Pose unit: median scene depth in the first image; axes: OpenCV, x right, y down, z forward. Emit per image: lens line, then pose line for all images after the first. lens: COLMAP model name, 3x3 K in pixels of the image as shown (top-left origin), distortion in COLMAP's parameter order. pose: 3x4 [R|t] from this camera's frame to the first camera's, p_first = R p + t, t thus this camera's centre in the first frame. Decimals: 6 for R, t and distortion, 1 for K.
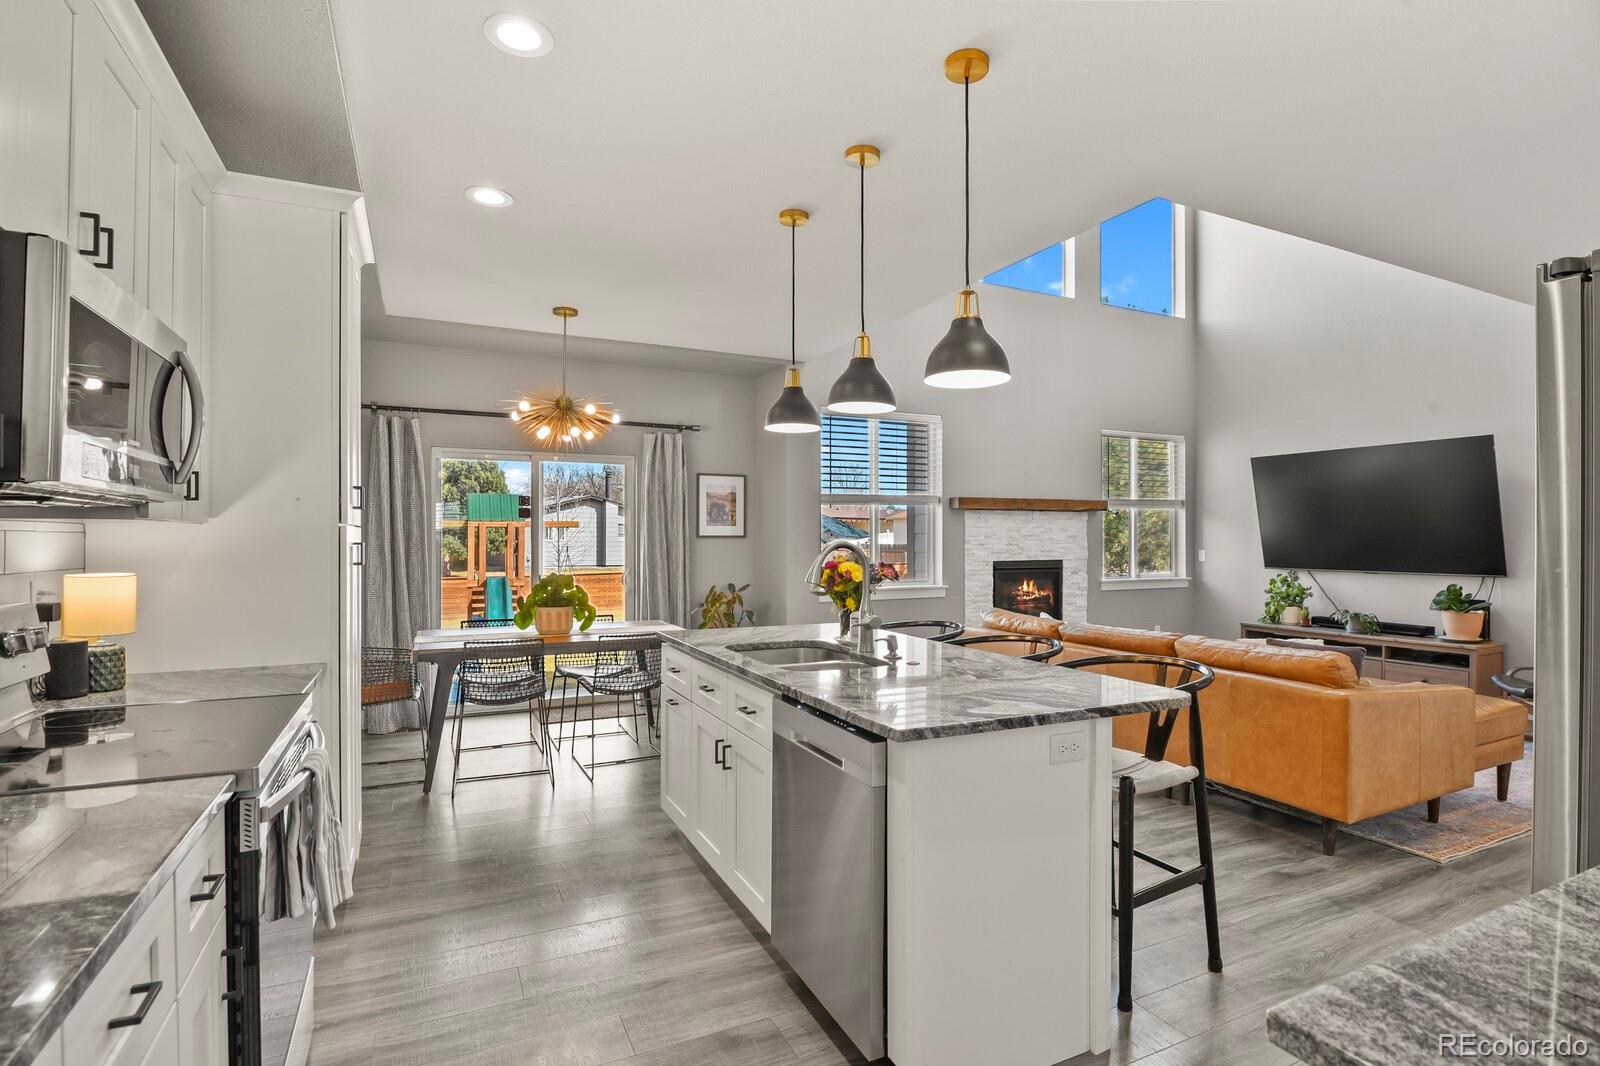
lens RADIAL K [[775.2, 0, 803.8], [0, 775.2, 540.3], [0, 0, 1]] dist [-0.008932, -0.006608]
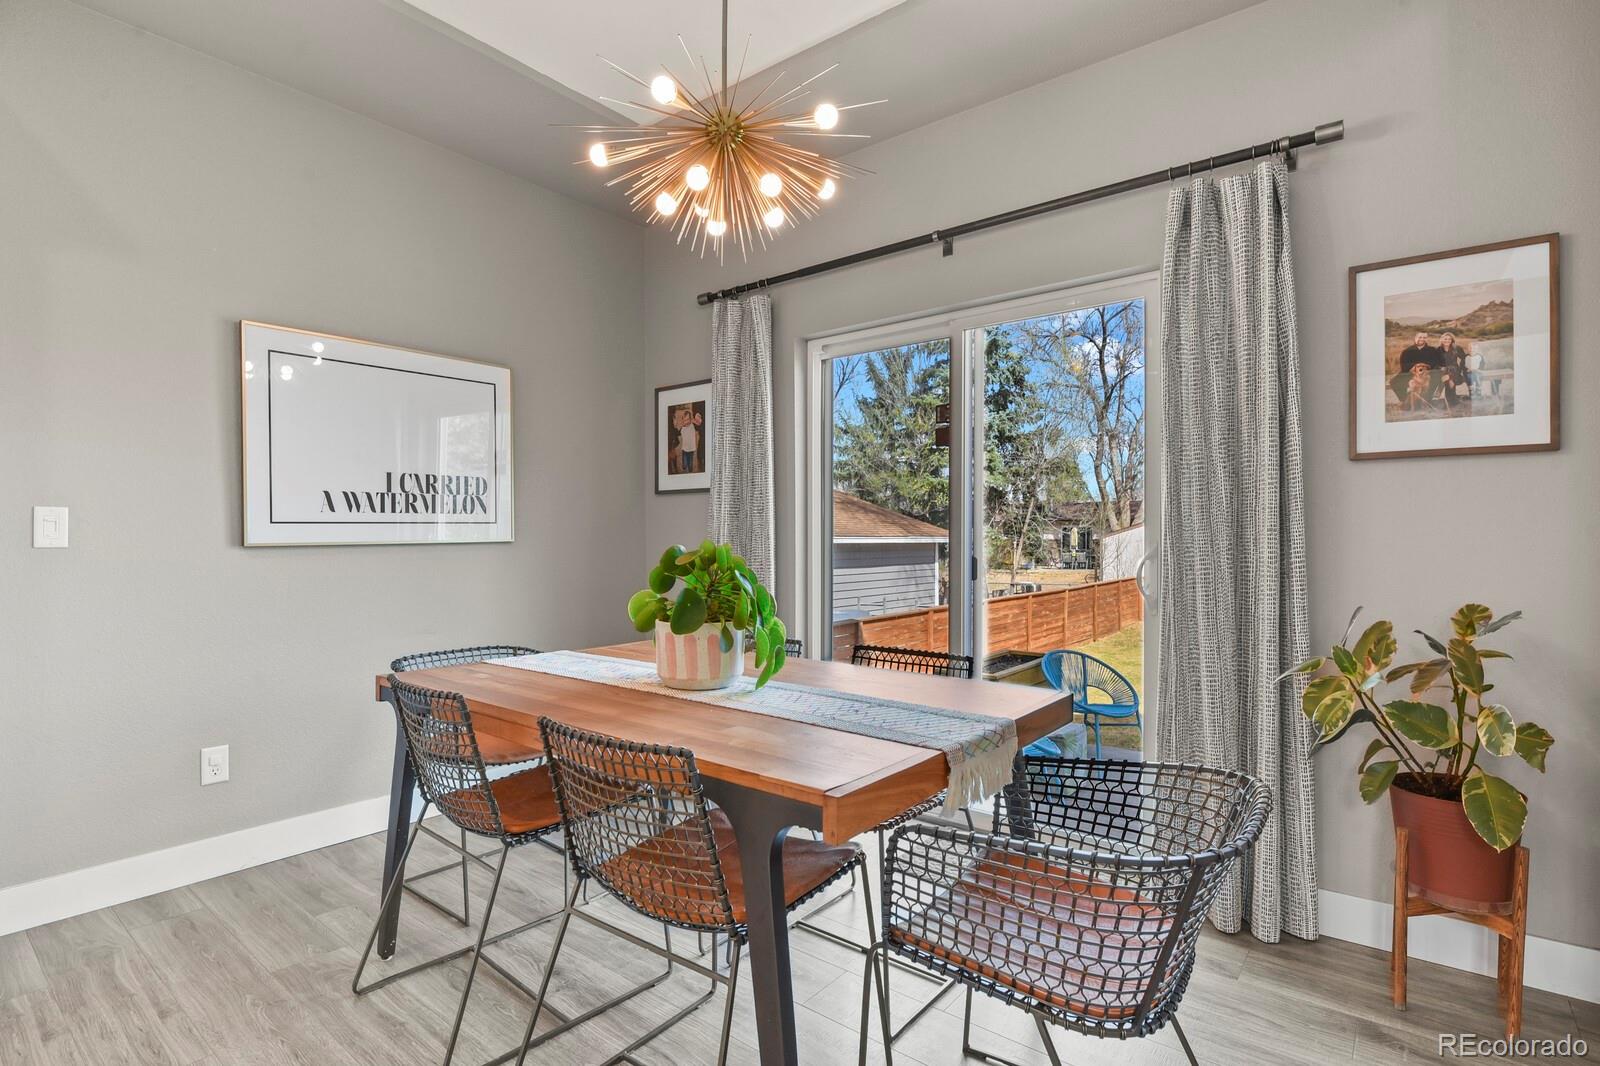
lens RADIAL K [[775.2, 0, 803.8], [0, 775.2, 540.3], [0, 0, 1]] dist [-0.008932, -0.006608]
pose [[0.438704, 0.000598, -0.898631, 0.060834], [-0.000943, 1.000000, 0.000205, 0.032138], [0.898631, 0.000758, 0.438705, 0.659699]]
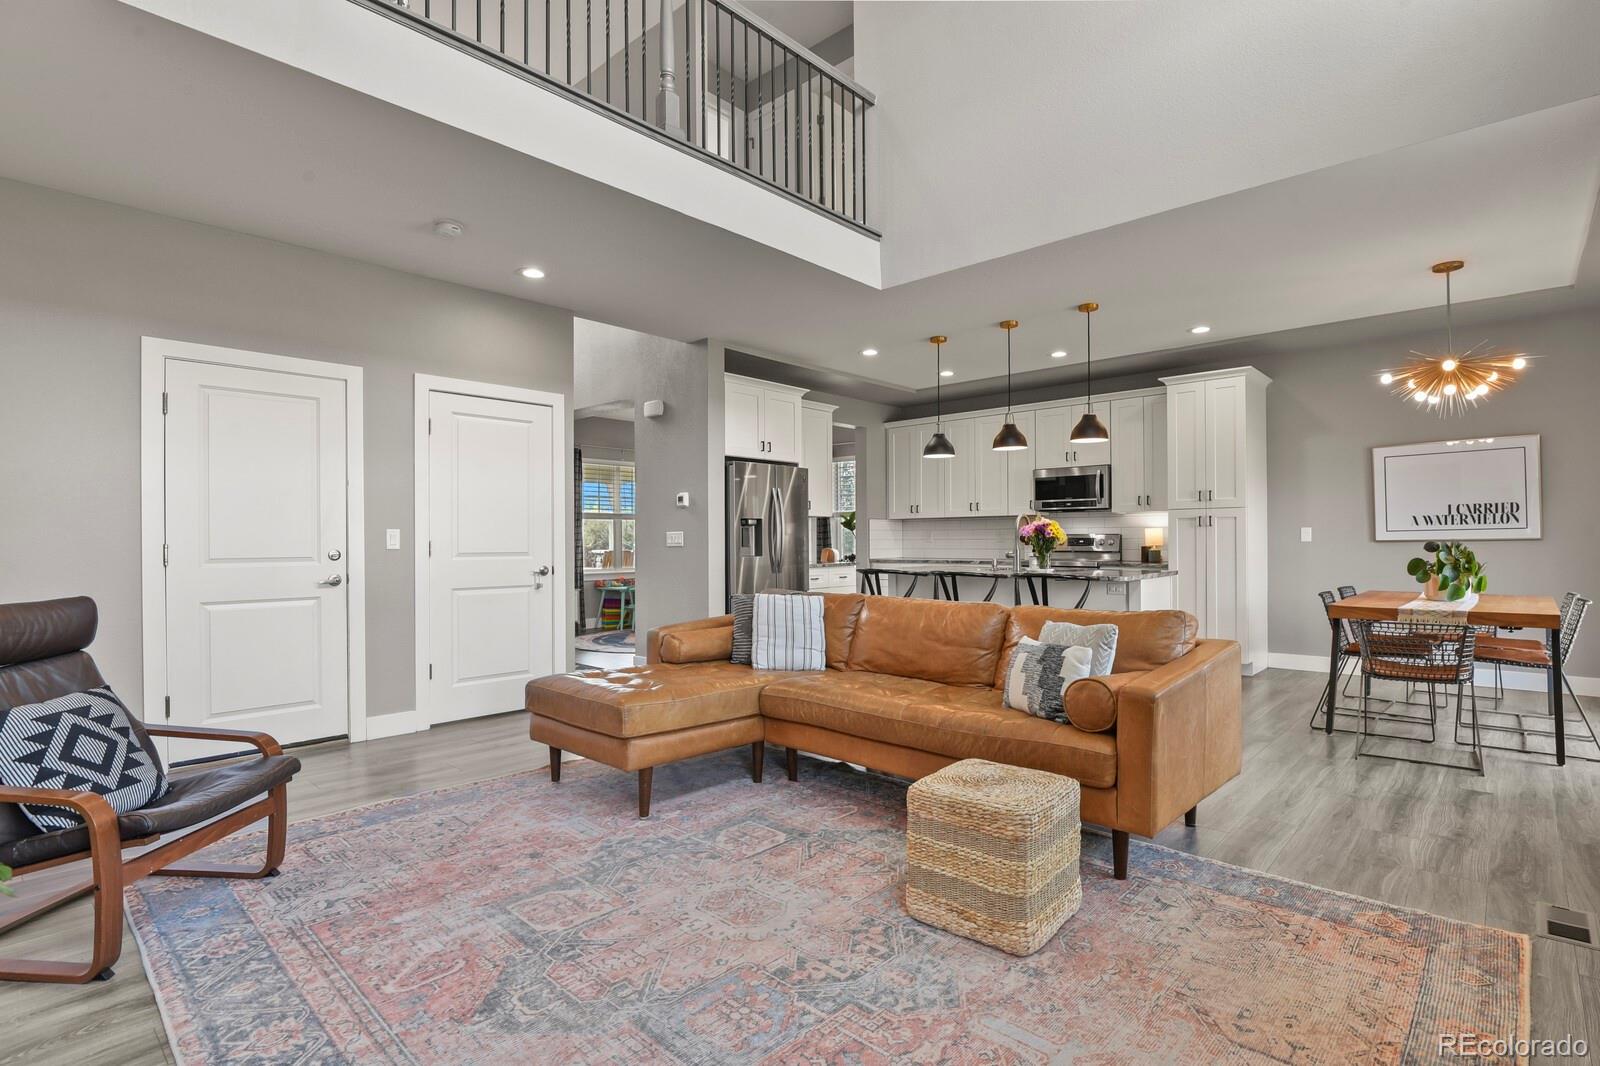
lens RADIAL K [[775.2, 0, 803.8], [0, 775.2, 540.3], [0, 0, 1]] dist [-0.008932, -0.006608]
pose [[-0.930027, 0.004908, -0.367459, 0.600401], [0.004700, 0.999988, 0.001461, 0.029401], [0.367462, -0.000368, -0.930039, 1.219364]]
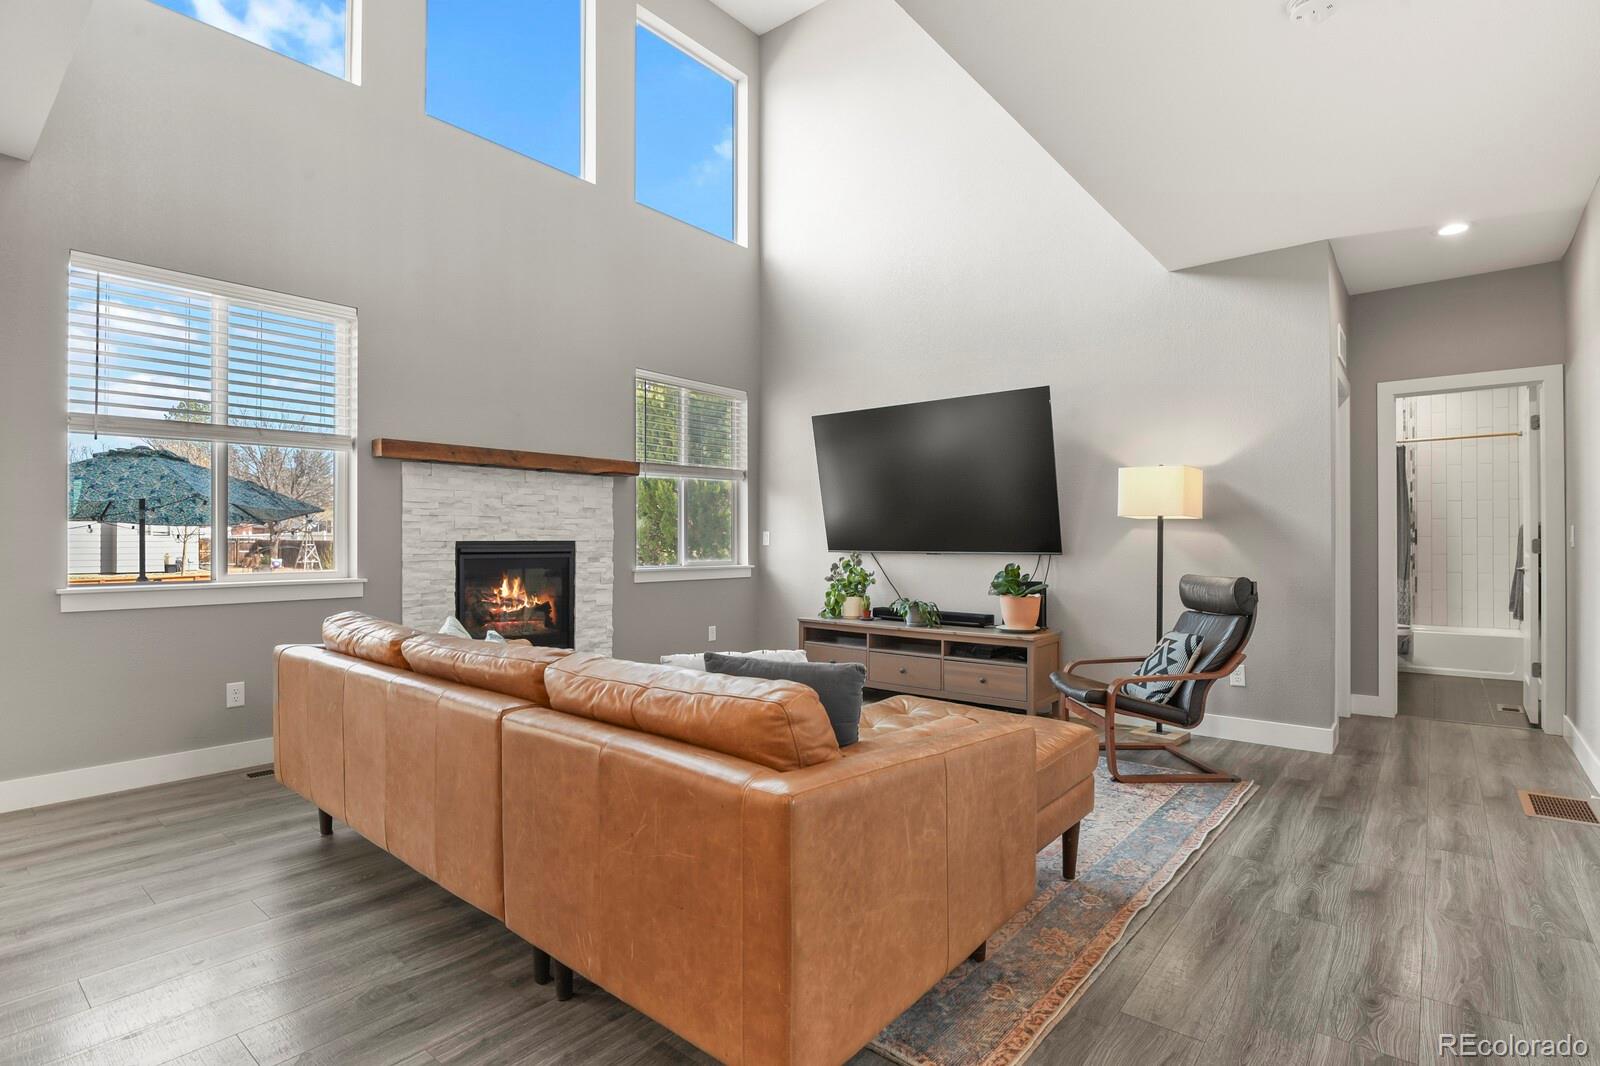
lens RADIAL K [[775.2, 0, 803.8], [0, 775.2, 540.3], [0, 0, 1]] dist [-0.008932, -0.006608]
pose [[0.907265, 0.000456, 0.420559, 0.263606], [0.001450, 0.999990, -0.004213, 0.032718], [-0.420556, 0.004432, 0.907256, 0.303273]]
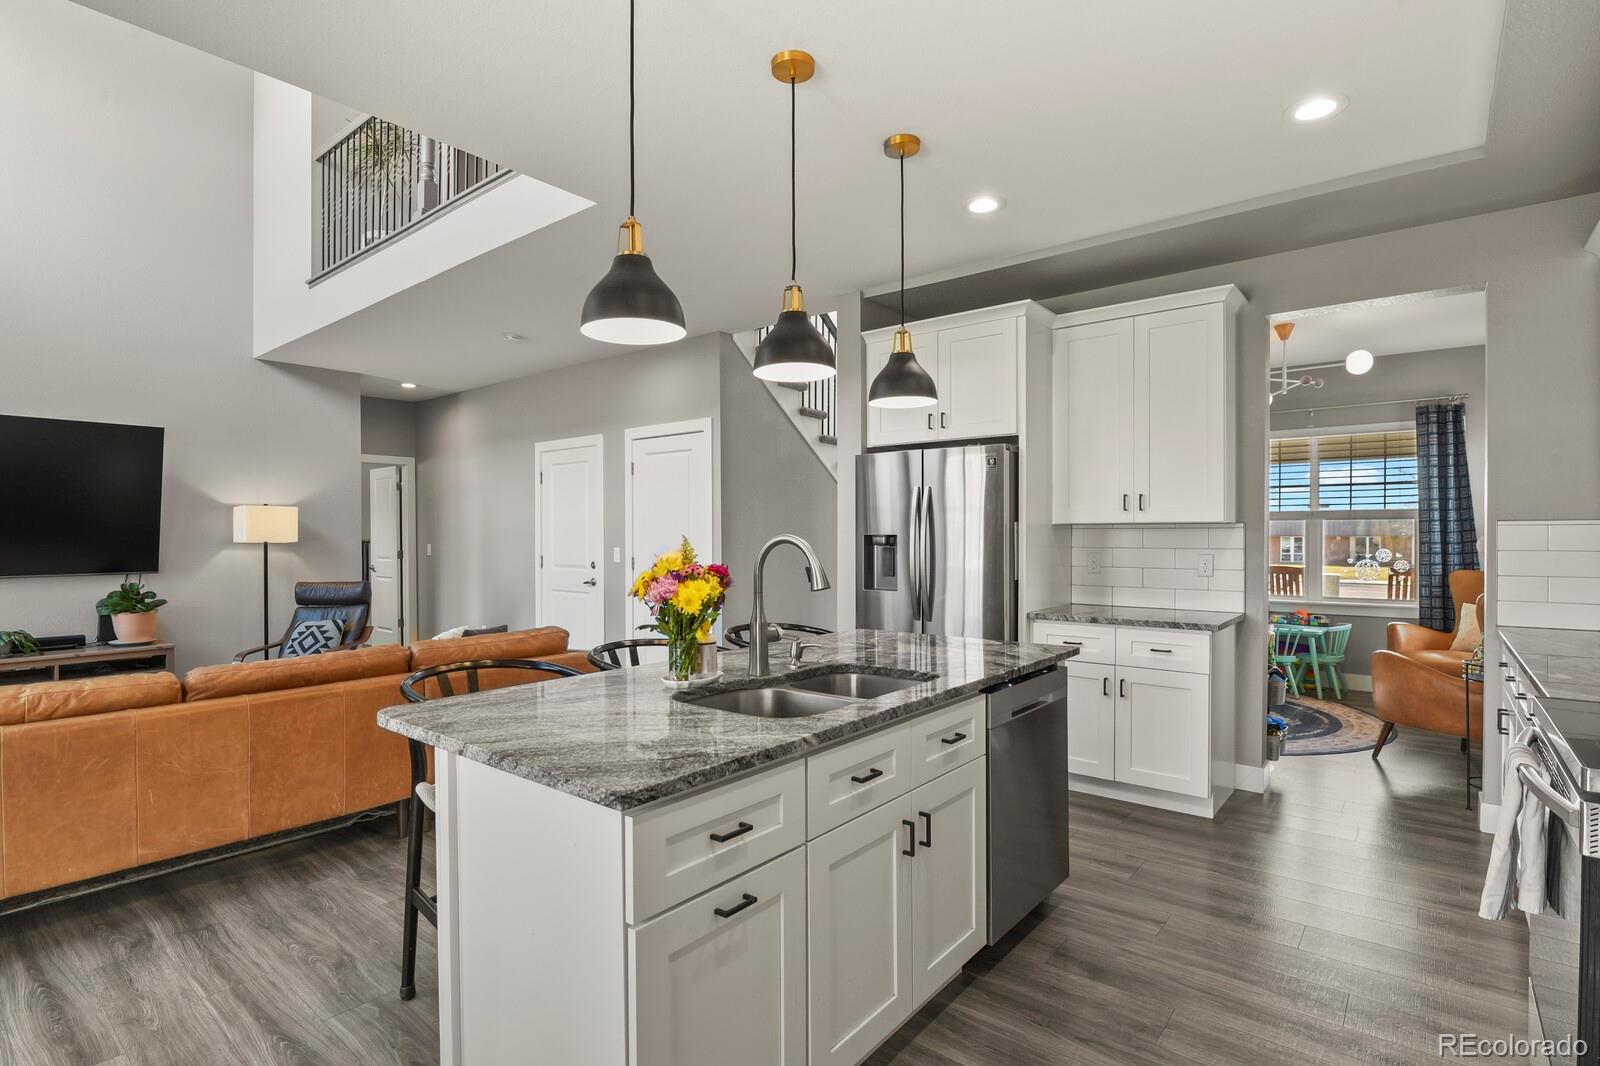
lens RADIAL K [[779.2, 0, 803.4], [0, 779.2, 538.4], [0, 0, 1]] dist [-0.014513, -0.002888]
pose [[-0.427310, -0.005301, 0.904090, -0.307853], [0.004070, 0.999961, 0.007787, -0.000497], [-0.904096, 0.007007, -0.427272, 0.611824]]
